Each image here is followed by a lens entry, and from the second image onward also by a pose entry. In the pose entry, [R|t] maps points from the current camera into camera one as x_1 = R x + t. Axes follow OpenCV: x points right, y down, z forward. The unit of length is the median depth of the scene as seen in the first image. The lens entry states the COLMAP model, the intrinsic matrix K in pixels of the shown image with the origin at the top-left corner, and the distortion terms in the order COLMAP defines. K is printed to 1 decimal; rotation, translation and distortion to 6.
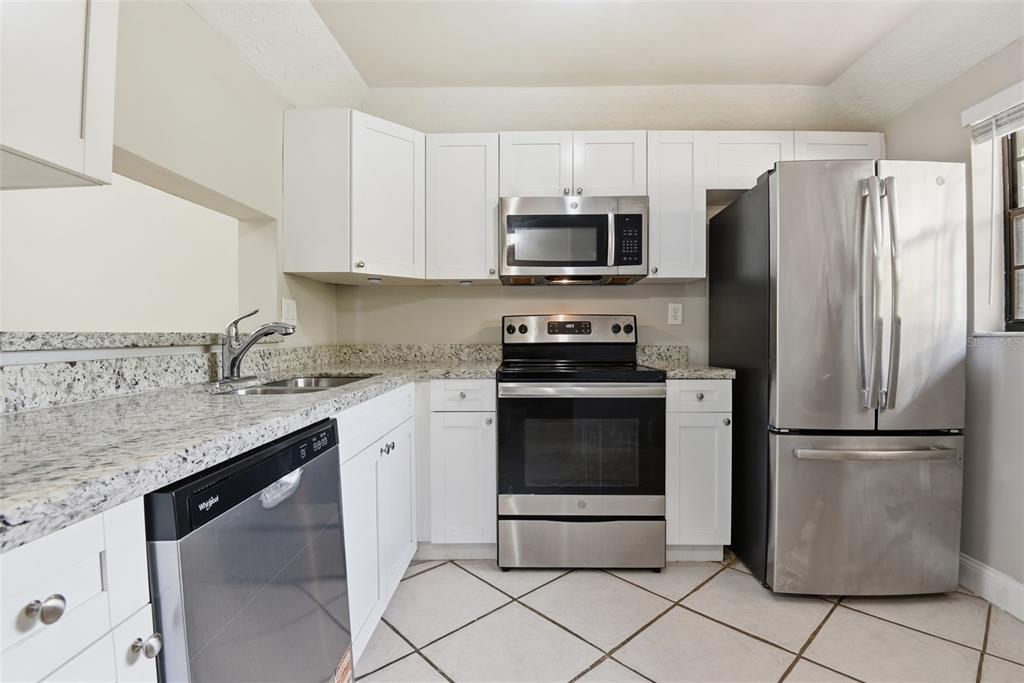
lens RADIAL K [[487.7, 0, 522.6], [0, 487.7, 342.1], [0, 0, 1]] dist [-0.030558, -0.006446]
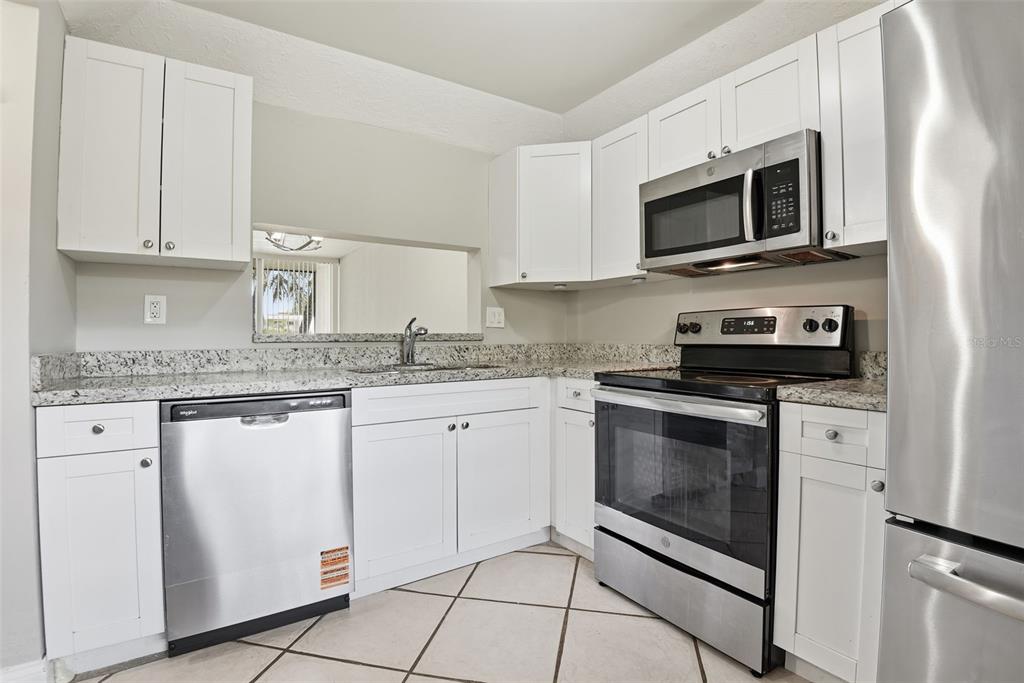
lens RADIAL K [[487.7, 0, 515.3], [0, 487.7, 337.0], [0, 0, 1]] dist [-0.030558, -0.006446]
pose [[0.563295, 0.003966, -0.826247, 0.636472], [-0.011318, 0.999932, -0.002916, -0.005472], [0.826179, 0.010995, 0.563301, 0.320944]]
